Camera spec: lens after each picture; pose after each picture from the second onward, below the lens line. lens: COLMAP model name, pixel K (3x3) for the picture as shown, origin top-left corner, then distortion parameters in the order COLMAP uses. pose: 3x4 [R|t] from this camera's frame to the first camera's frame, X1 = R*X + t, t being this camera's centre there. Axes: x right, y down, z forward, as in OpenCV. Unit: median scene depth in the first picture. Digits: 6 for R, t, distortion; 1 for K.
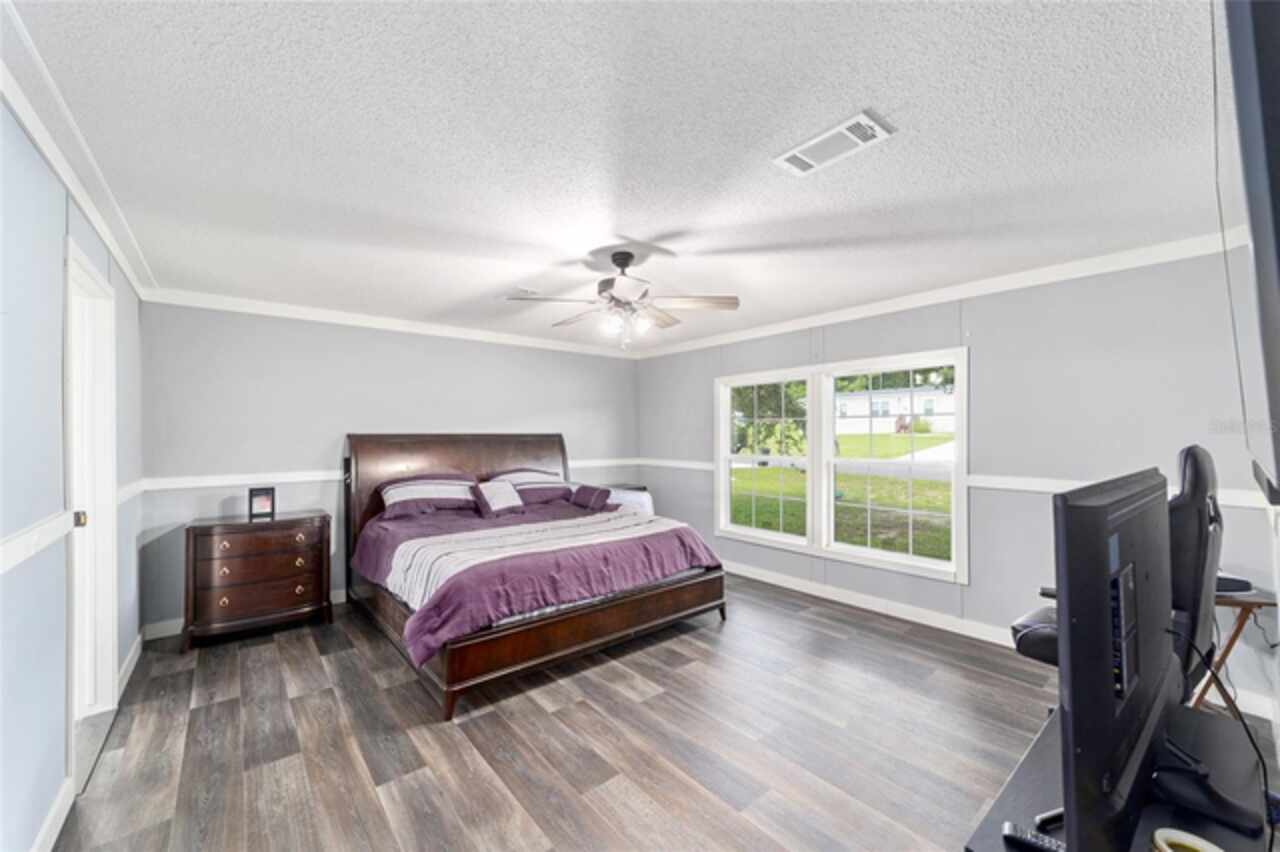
lens RADIAL K [[493.4, 0, 639.3], [0, 493.4, 428.1], [0, 0, 1]] dist [-0.009563, 0.005753]
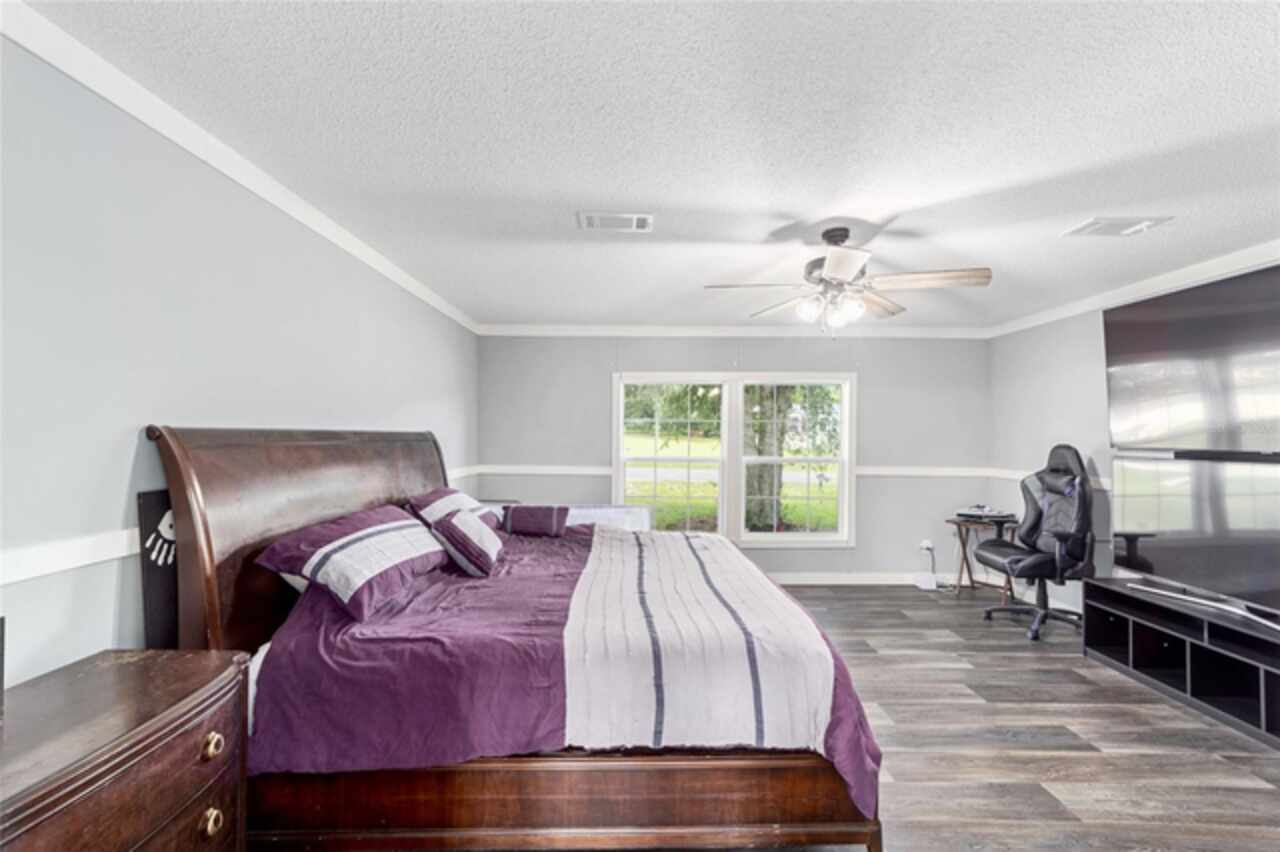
lens RADIAL K [[493.4, 0, 633.9], [0, 493.4, 432.3], [0, 0, 1]] dist [-0.009563, 0.005753]
pose [[0.641991, 0.012193, 0.766615, -0.646199], [-0.019949, 0.999801, 0.000804, 0.008261], [-0.766452, -0.015810, 0.642107, 0.491049]]
